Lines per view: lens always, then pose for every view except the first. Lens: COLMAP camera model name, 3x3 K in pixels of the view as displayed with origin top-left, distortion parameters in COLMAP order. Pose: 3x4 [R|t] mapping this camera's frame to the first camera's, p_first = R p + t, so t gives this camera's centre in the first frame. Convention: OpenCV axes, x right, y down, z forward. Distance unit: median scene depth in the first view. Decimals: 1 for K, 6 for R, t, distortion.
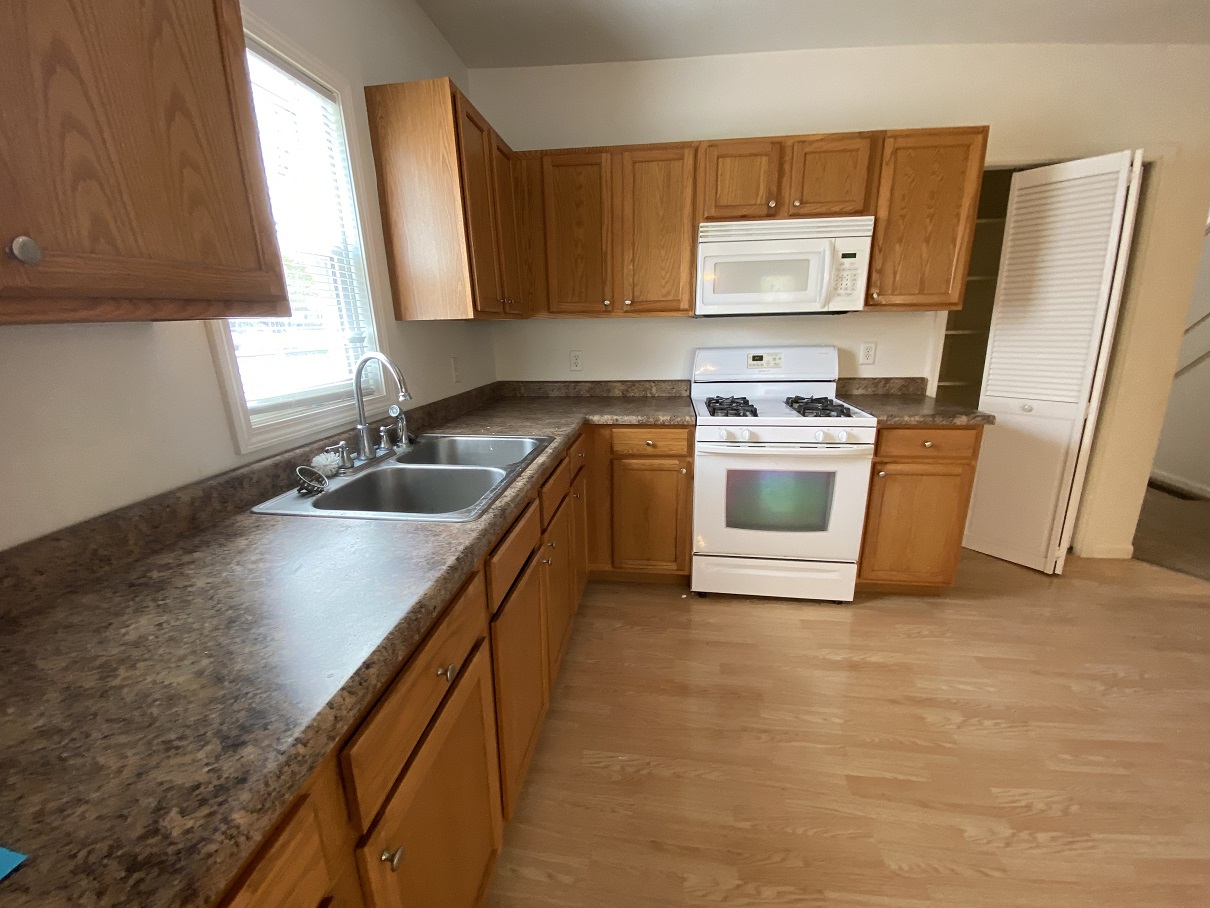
lens RADIAL K [[485.2, 0, 602.2], [0, 485.2, 452.4], [0, 0, 1]] dist [0.003905, -0.014631]
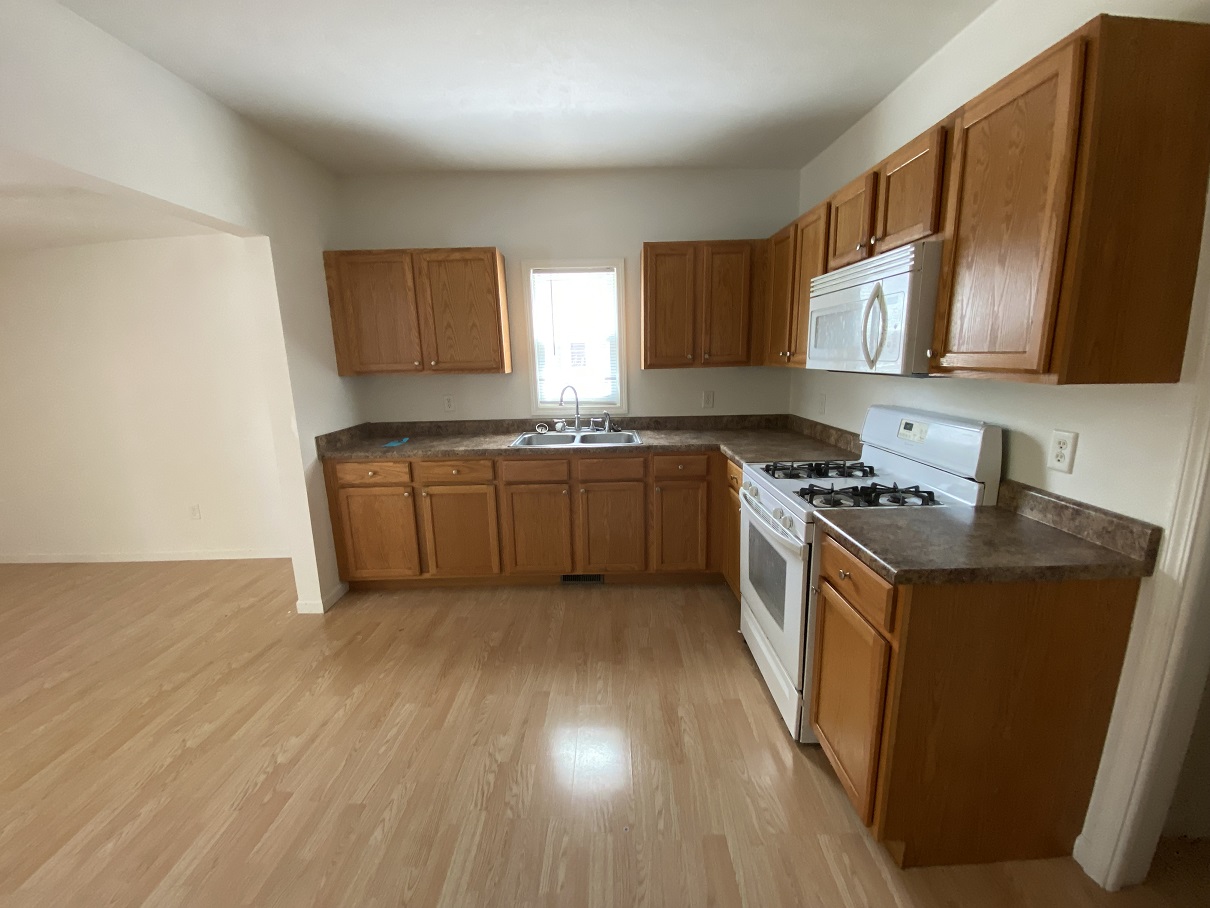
lens RADIAL K [[485.2, 0, 602.2], [0, 485.2, 452.4], [0, 0, 1]] dist [0.003905, -0.014631]
pose [[0.138573, 0.211230, -0.967564, 1.160940], [-0.234586, 0.956186, 0.175149, -0.205901], [0.962168, 0.202706, 0.182053, 0.477660]]
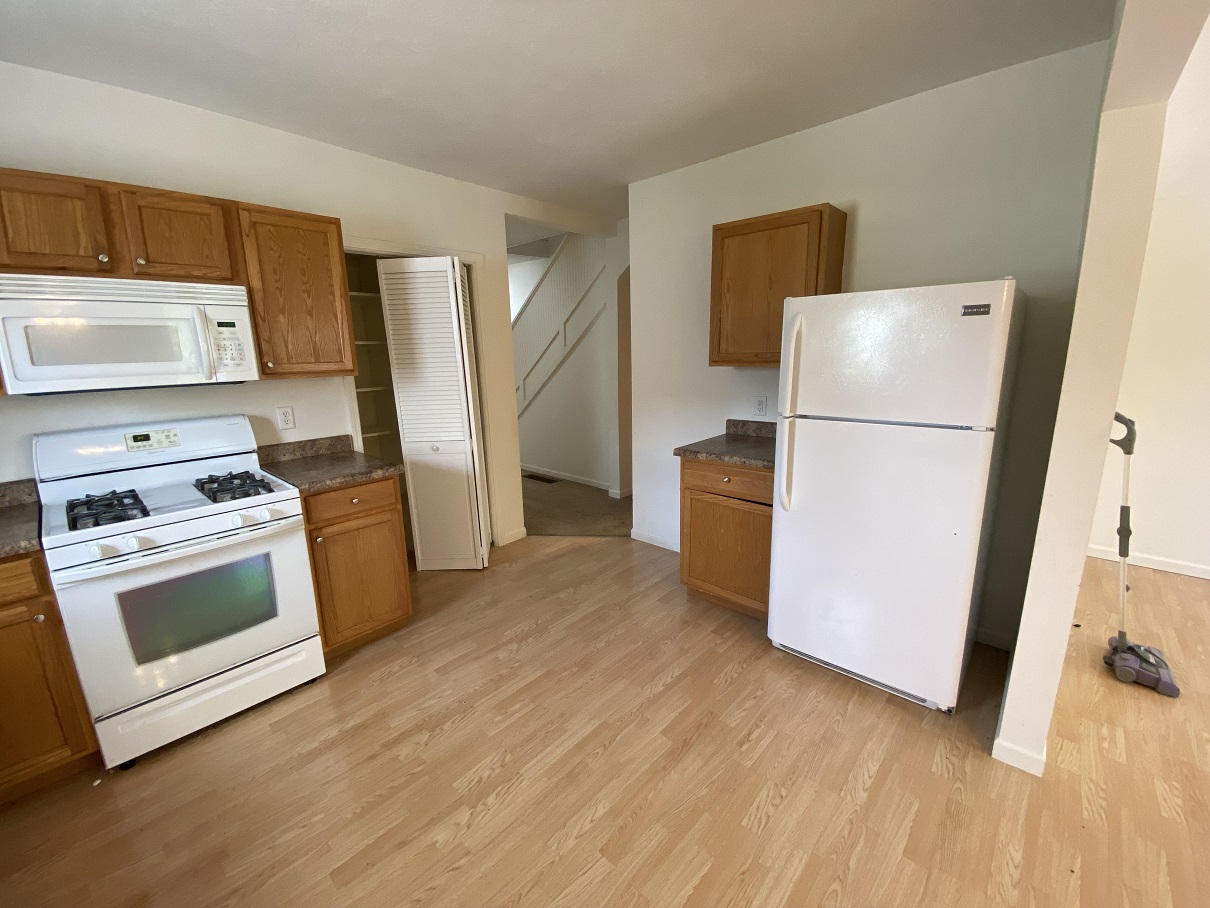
lens RADIAL K [[485.2, 0, 602.2], [0, 485.2, 452.4], [0, 0, 1]] dist [0.003905, -0.014631]
pose [[0.552139, -0.163384, 0.817586, 0.103872], [0.222554, 0.973912, 0.044327, -0.044631], [-0.803500, 0.157482, 0.574097, -0.073208]]
